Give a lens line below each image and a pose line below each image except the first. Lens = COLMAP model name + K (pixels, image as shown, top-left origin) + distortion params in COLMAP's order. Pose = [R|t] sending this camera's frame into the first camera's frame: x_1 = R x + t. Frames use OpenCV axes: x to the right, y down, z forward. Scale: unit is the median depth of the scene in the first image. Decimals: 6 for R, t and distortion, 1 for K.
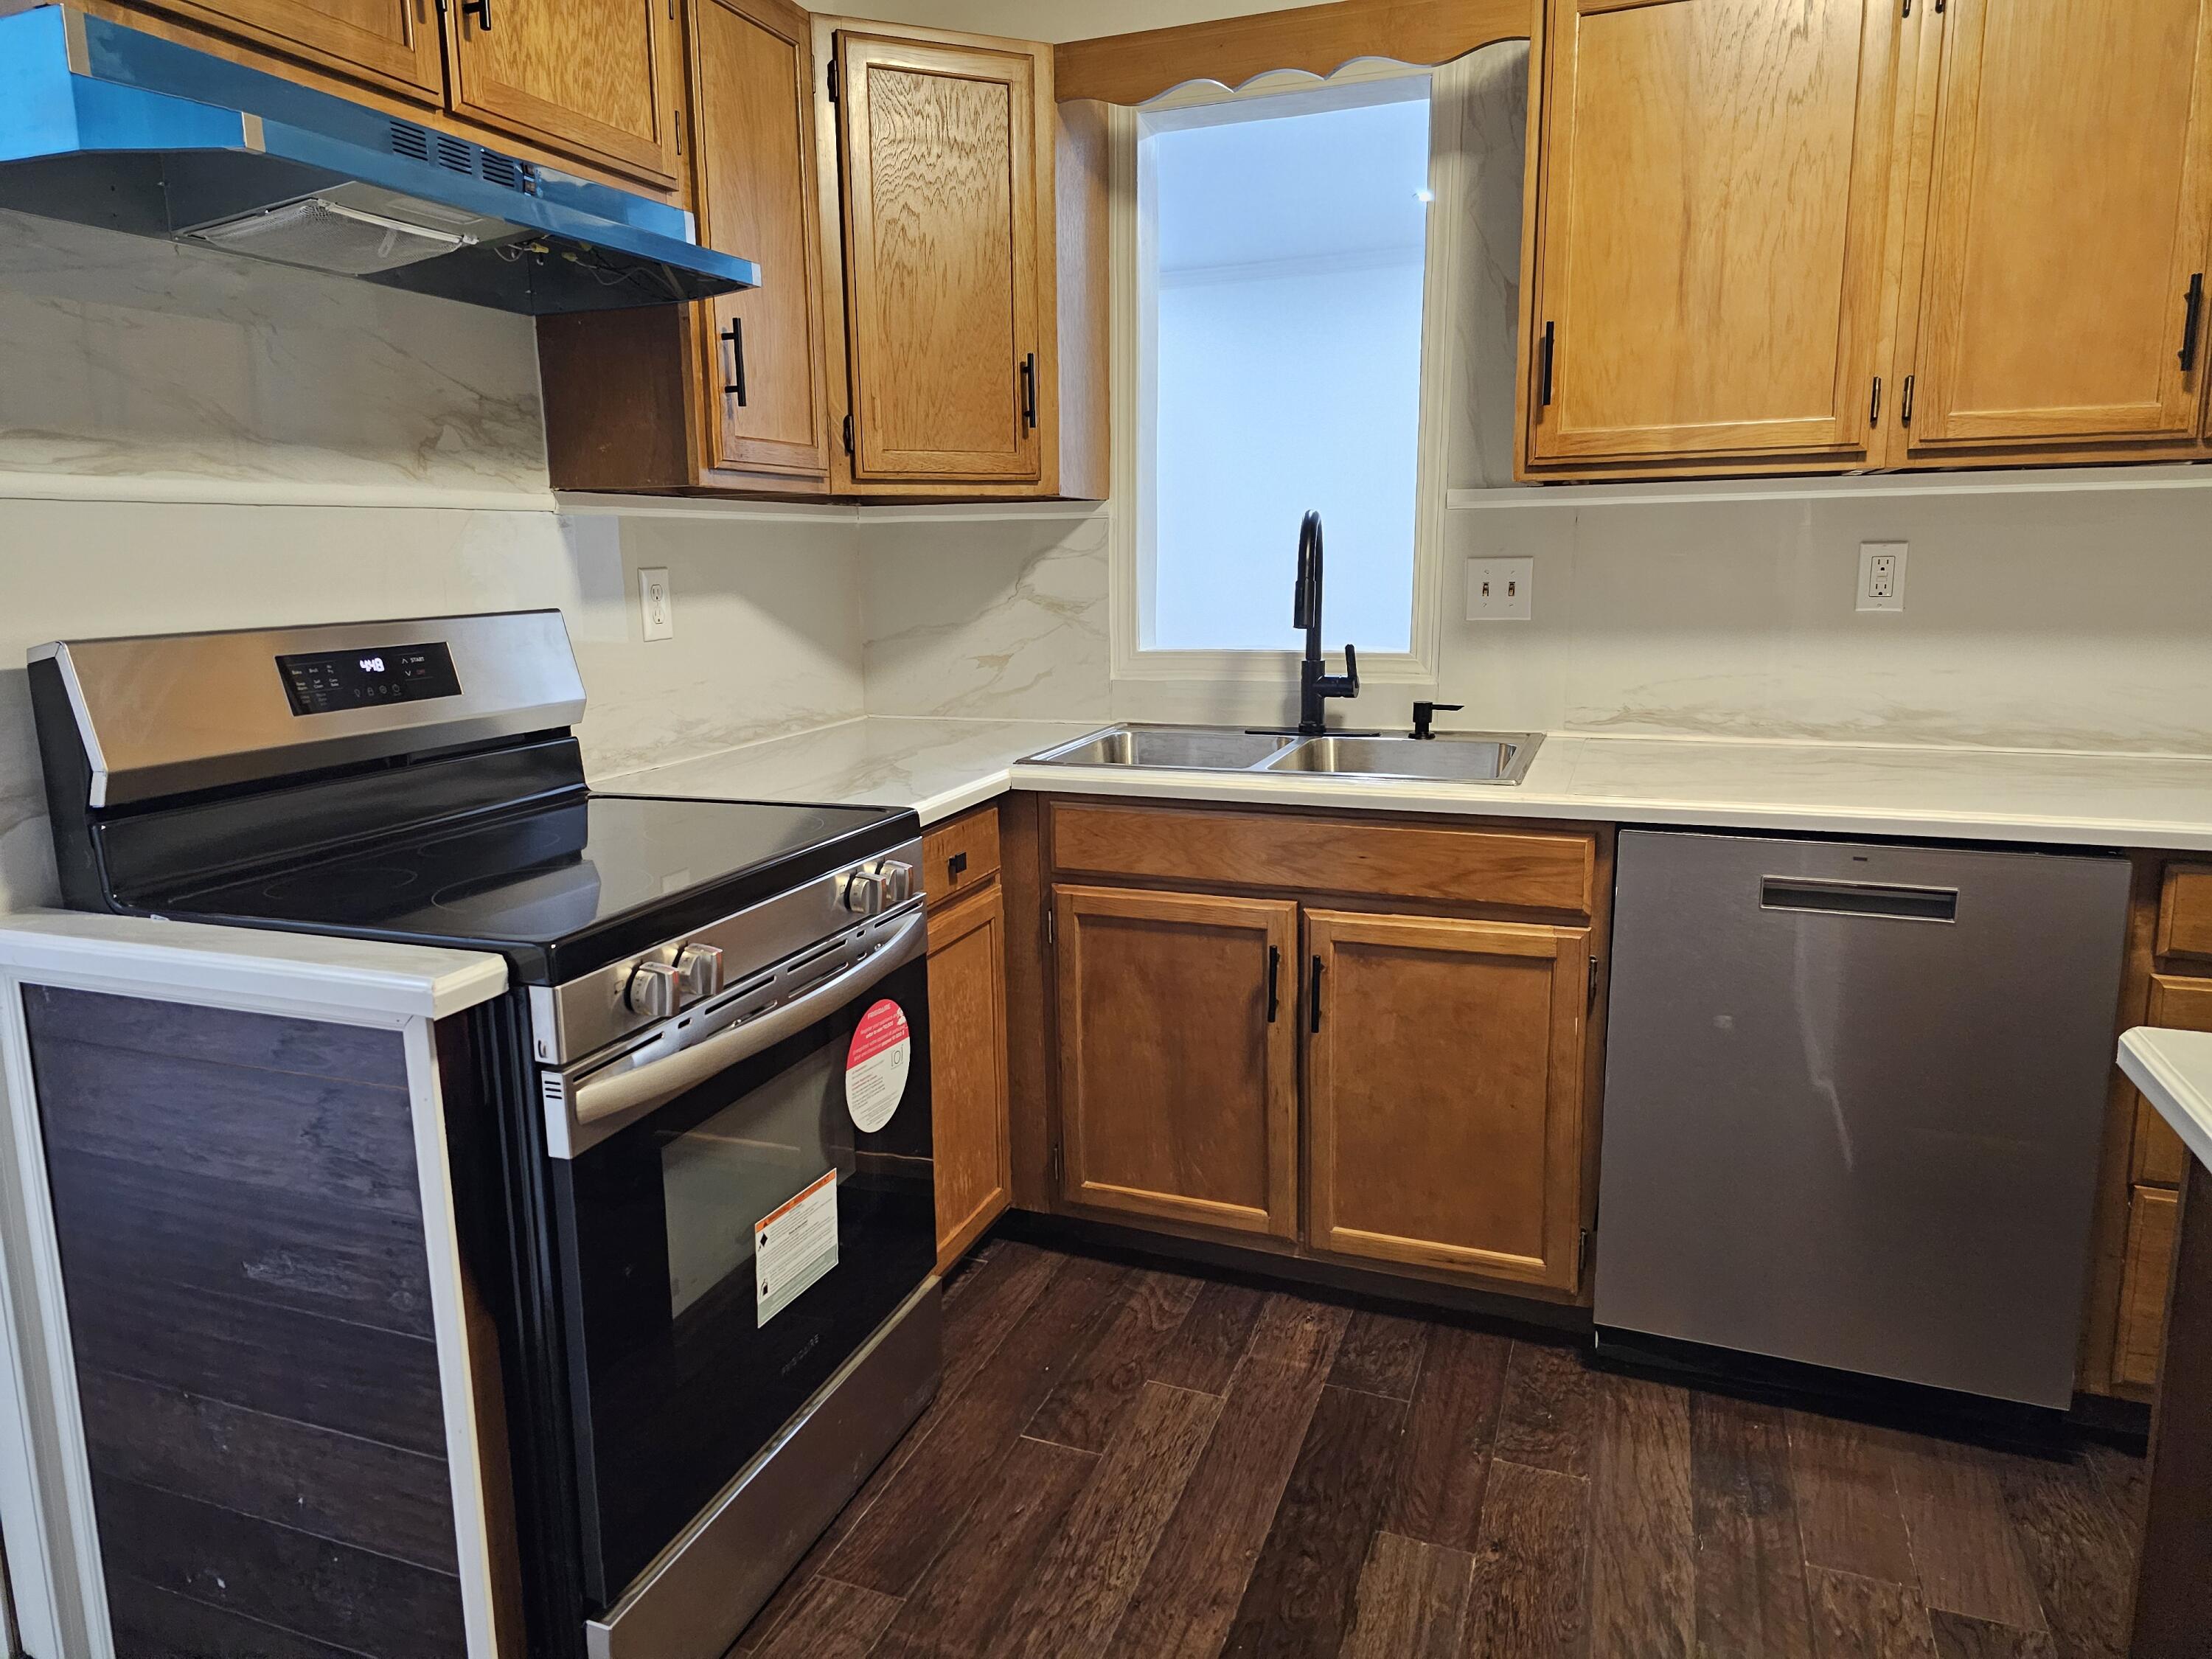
lens RADIAL K [[1475.9, 0, 1060.1], [0, 1475.9, 822.0], [0, 0, 1]] dist [0.058170, -0.046451]
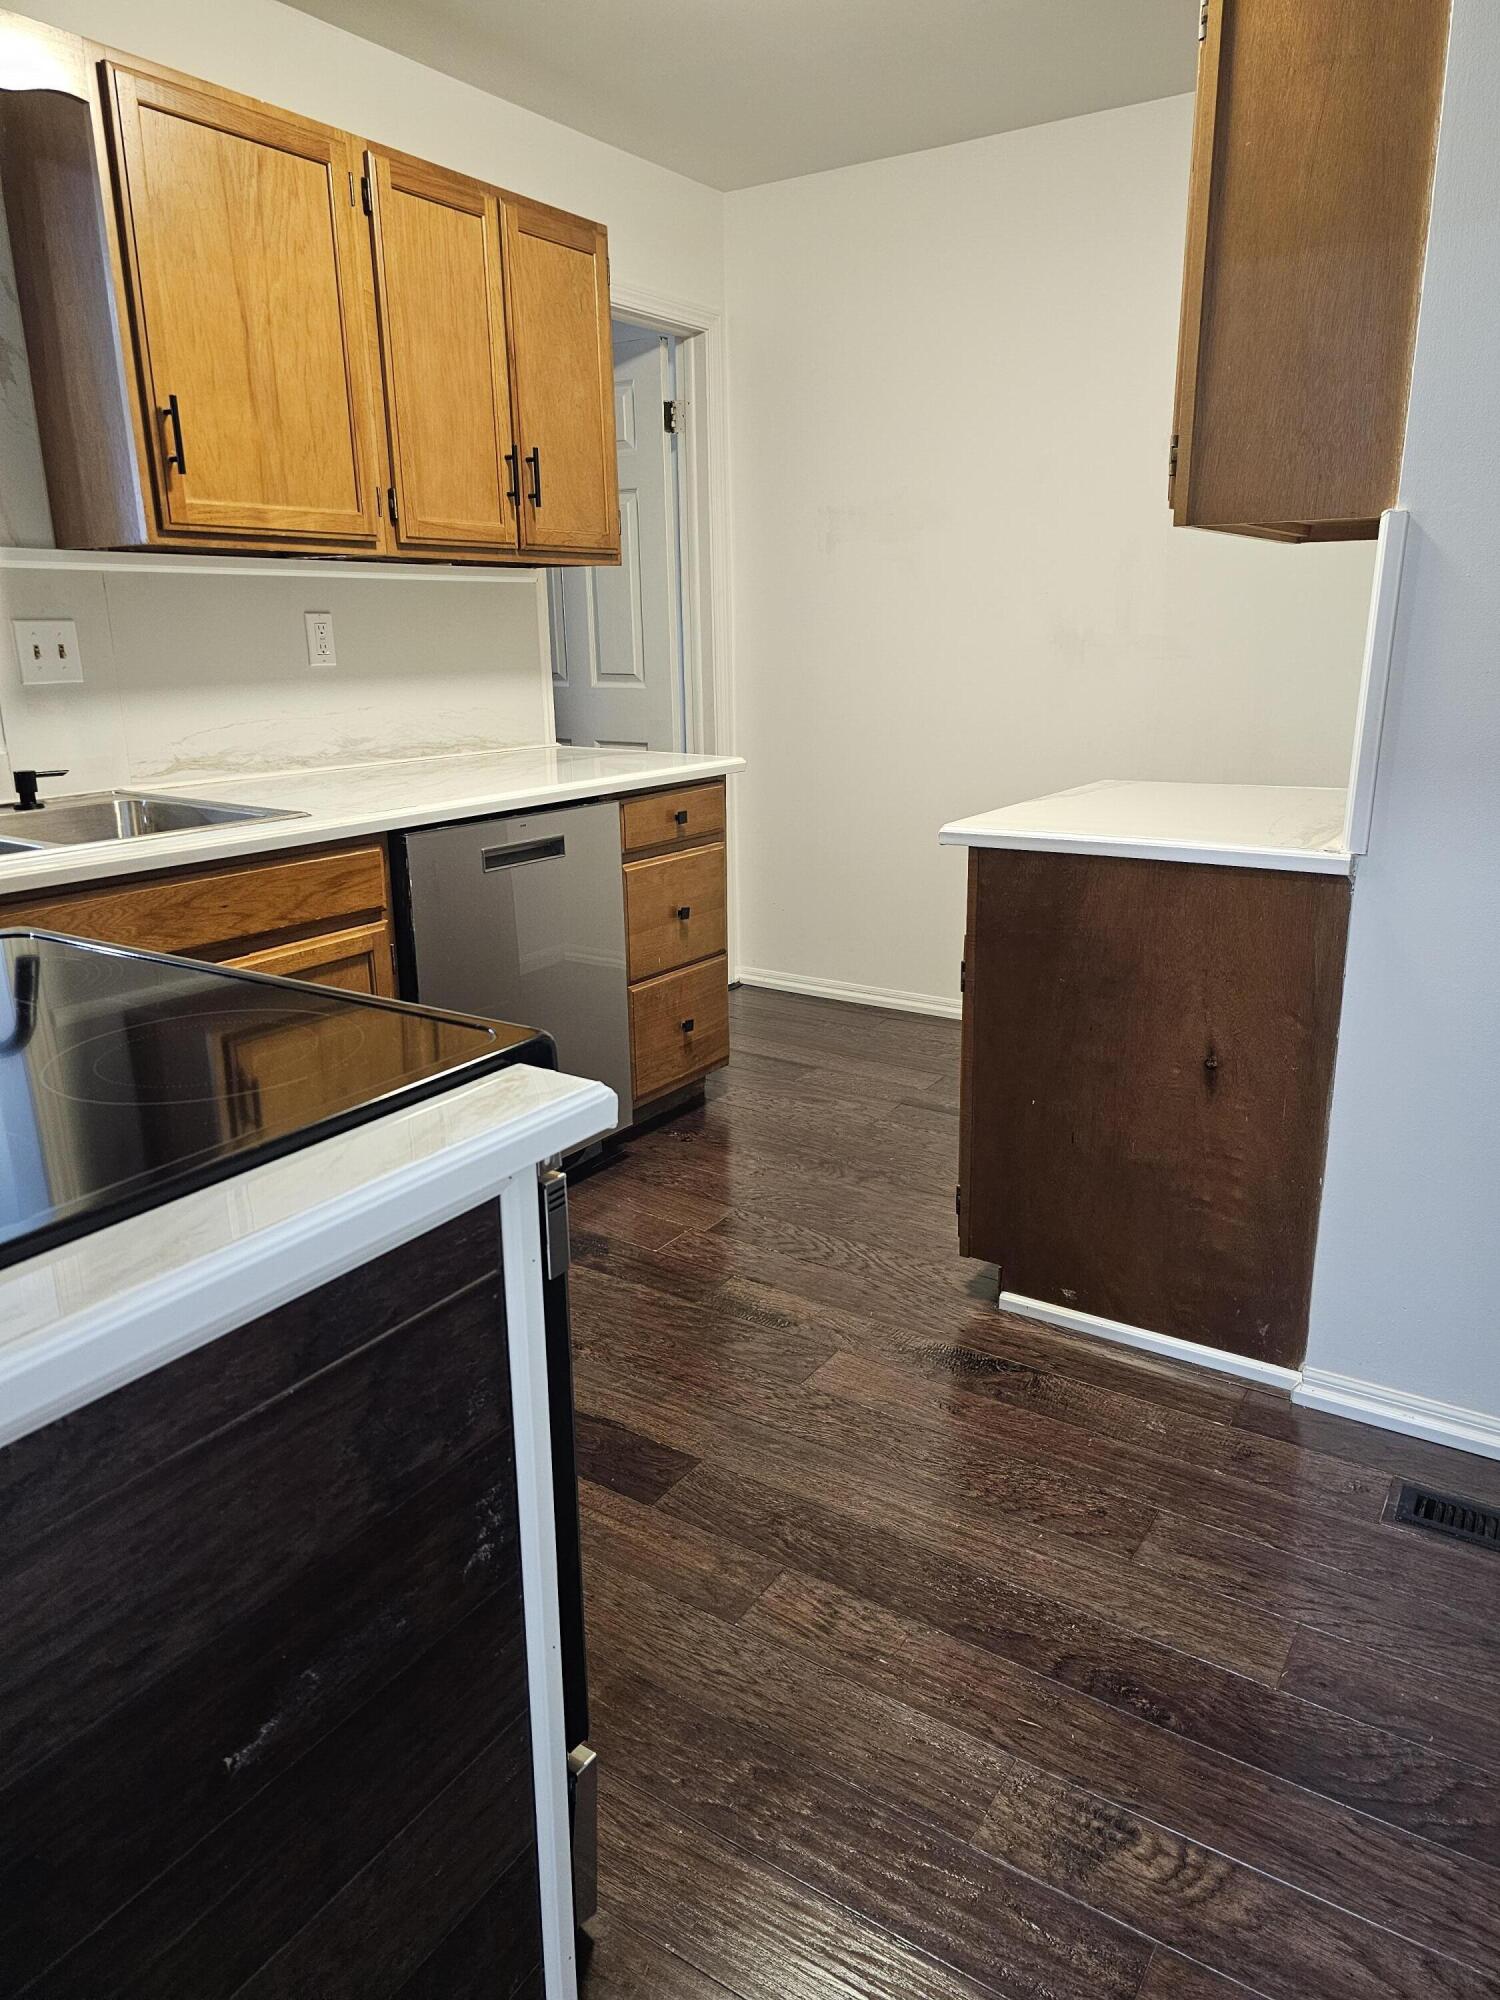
lens RADIAL K [[1334.4, 0, 748.9], [0, 1334.4, 992.3], [0, 0, 1]] dist [0.058170, -0.046451]
pose [[0.201865, -0.249495, 0.947102, -0.647379], [0.185343, 0.959268, 0.213196, -0.052624], [-0.961716, 0.132503, 0.239885, 0.430890]]
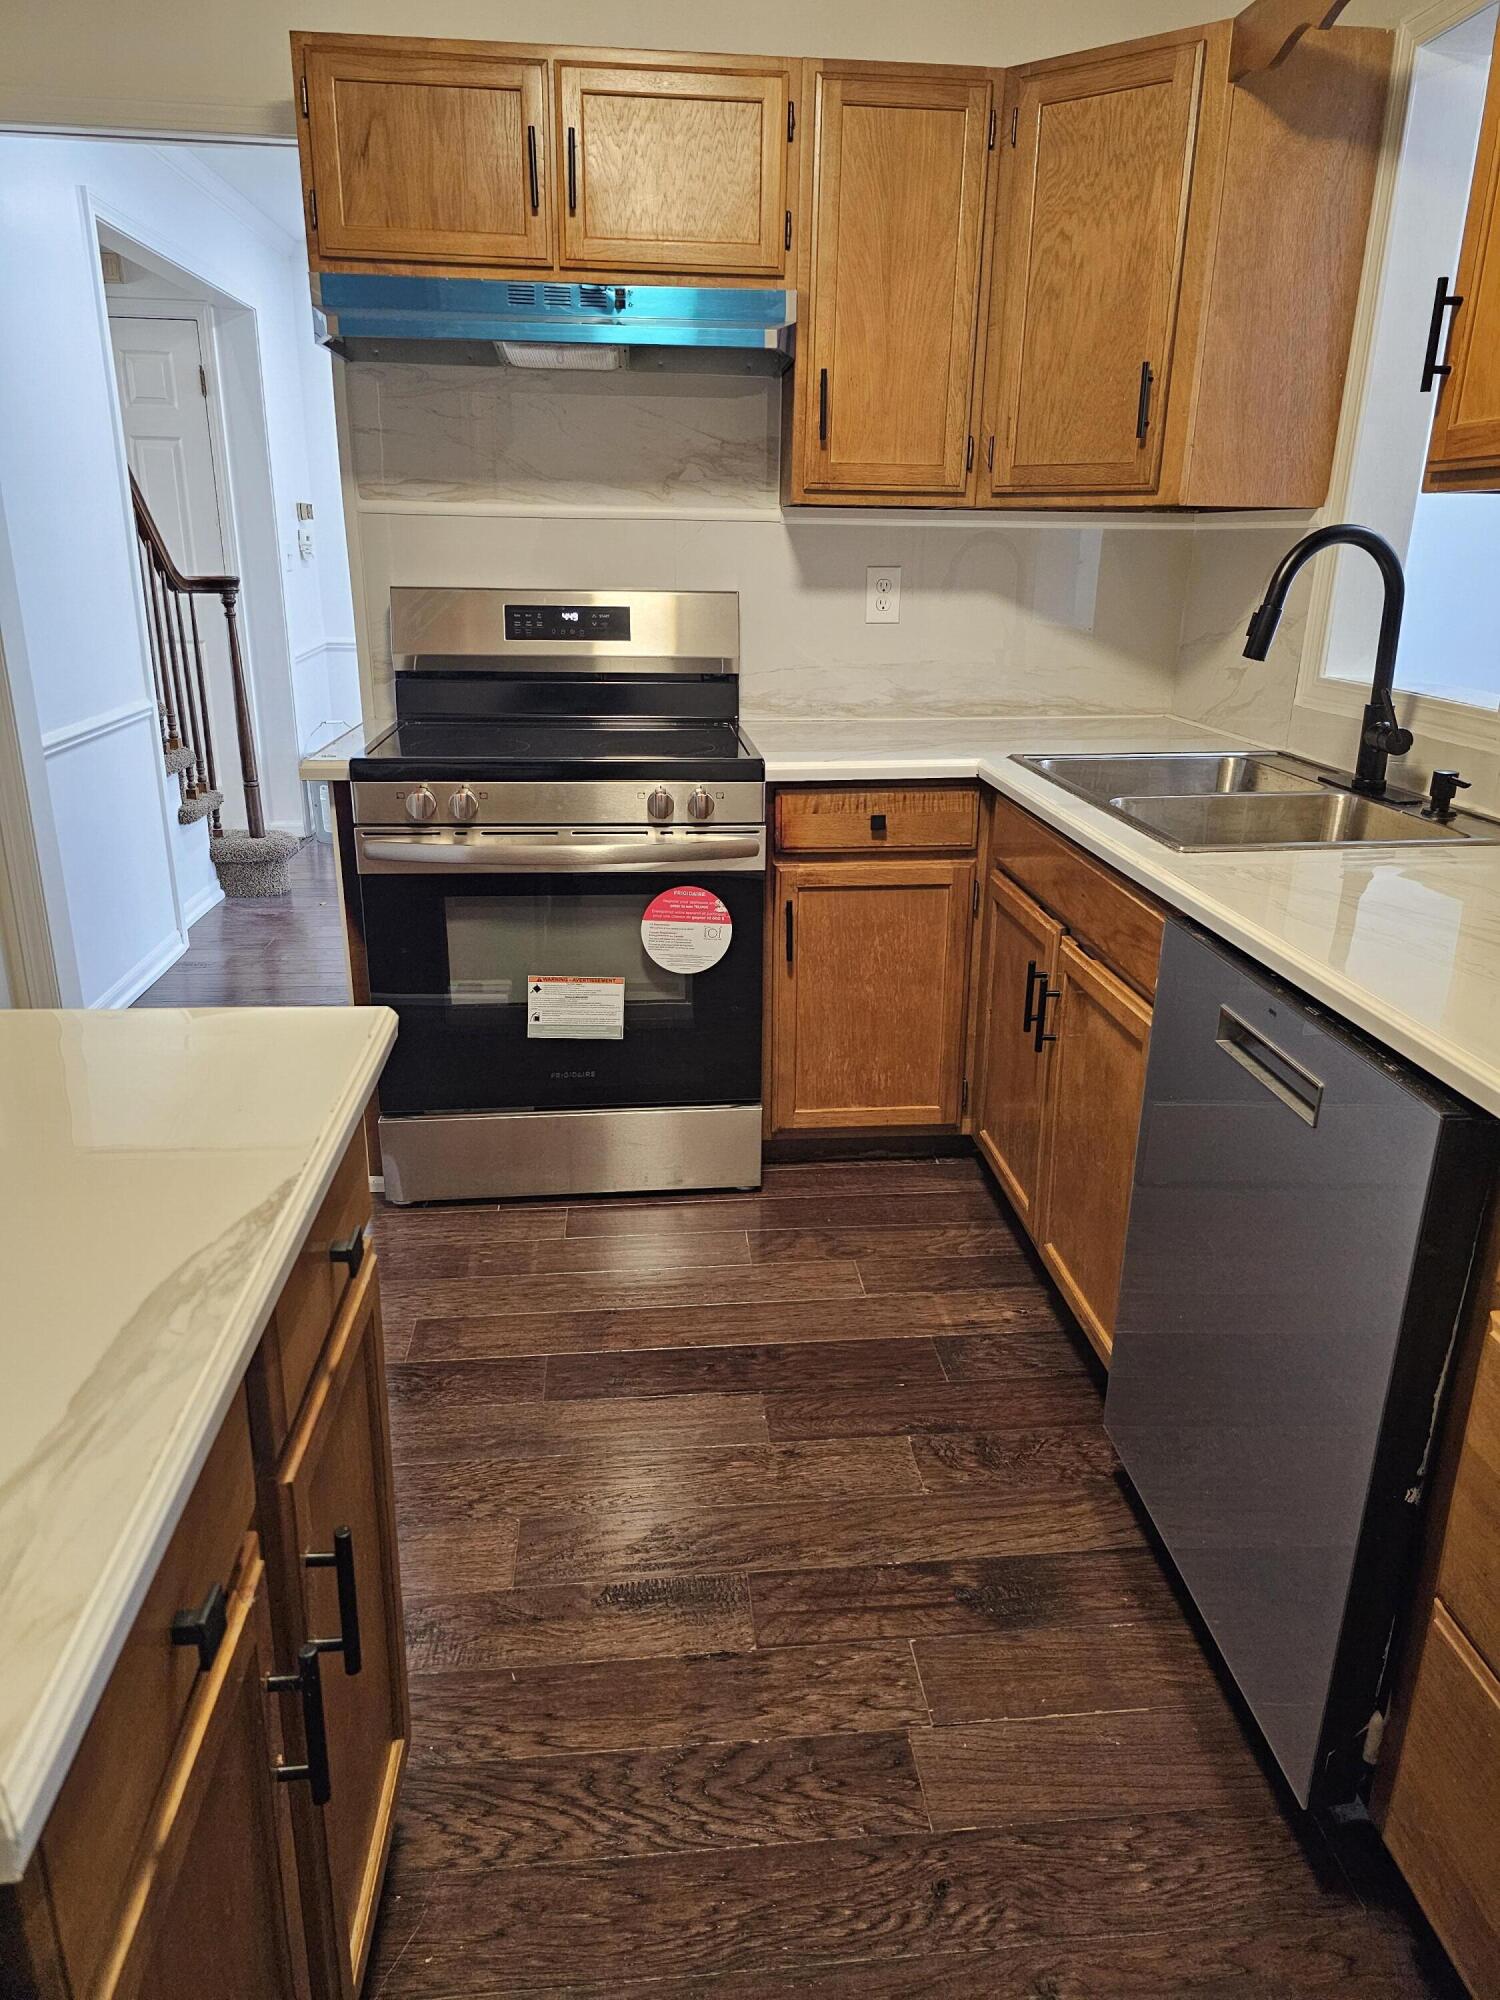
lens RADIAL K [[1334.4, 0, 761.2], [0, 1334.4, 992.9], [0, 0, 1]] dist [0.058170, -0.046451]
pose [[0.459629, 0.306309, -0.833616, 0.885531], [-0.183394, 0.951144, 0.248377, -0.098445], [0.868969, 0.038719, 0.493349, 0.377889]]
